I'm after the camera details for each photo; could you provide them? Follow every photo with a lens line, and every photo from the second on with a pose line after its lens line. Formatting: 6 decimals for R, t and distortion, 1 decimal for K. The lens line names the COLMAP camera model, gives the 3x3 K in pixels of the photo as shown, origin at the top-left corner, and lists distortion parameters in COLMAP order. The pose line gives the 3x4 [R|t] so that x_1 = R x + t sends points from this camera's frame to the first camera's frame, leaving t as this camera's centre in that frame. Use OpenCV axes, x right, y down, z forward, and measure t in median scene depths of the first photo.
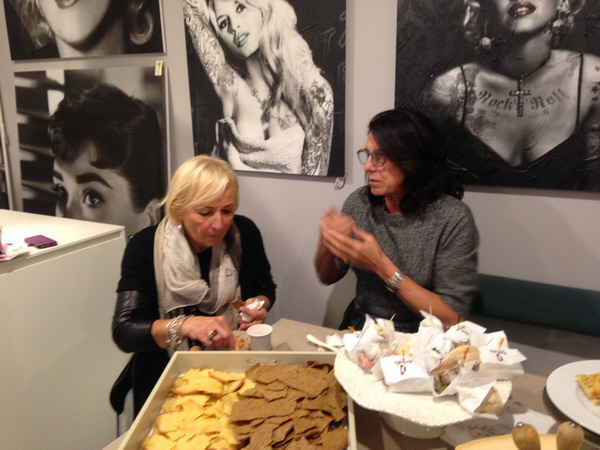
lens RADIAL K [[550.2, 0, 276.5], [0, 550.2, 223.8], [0, 0, 1]] dist [0.125738, -0.204323]
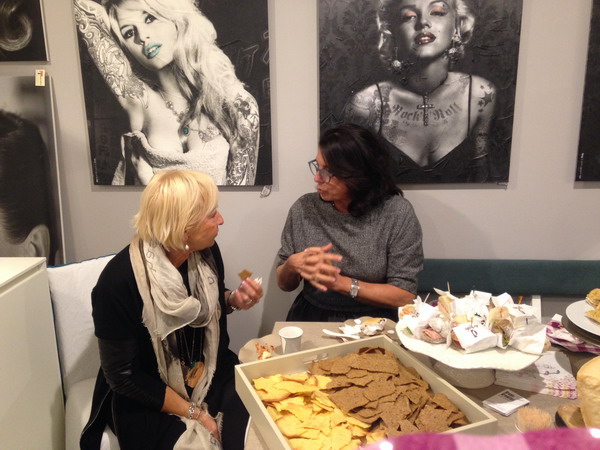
lens RADIAL K [[550.2, 0, 299.7], [0, 550.2, 225.1], [0, 0, 1]] dist [0.125738, -0.204323]
pose [[0.897571, -0.096485, 0.430182, -0.313474], [0.103051, 0.994643, 0.008072, -0.012075], [-0.428656, 0.037086, 0.902706, 0.025738]]
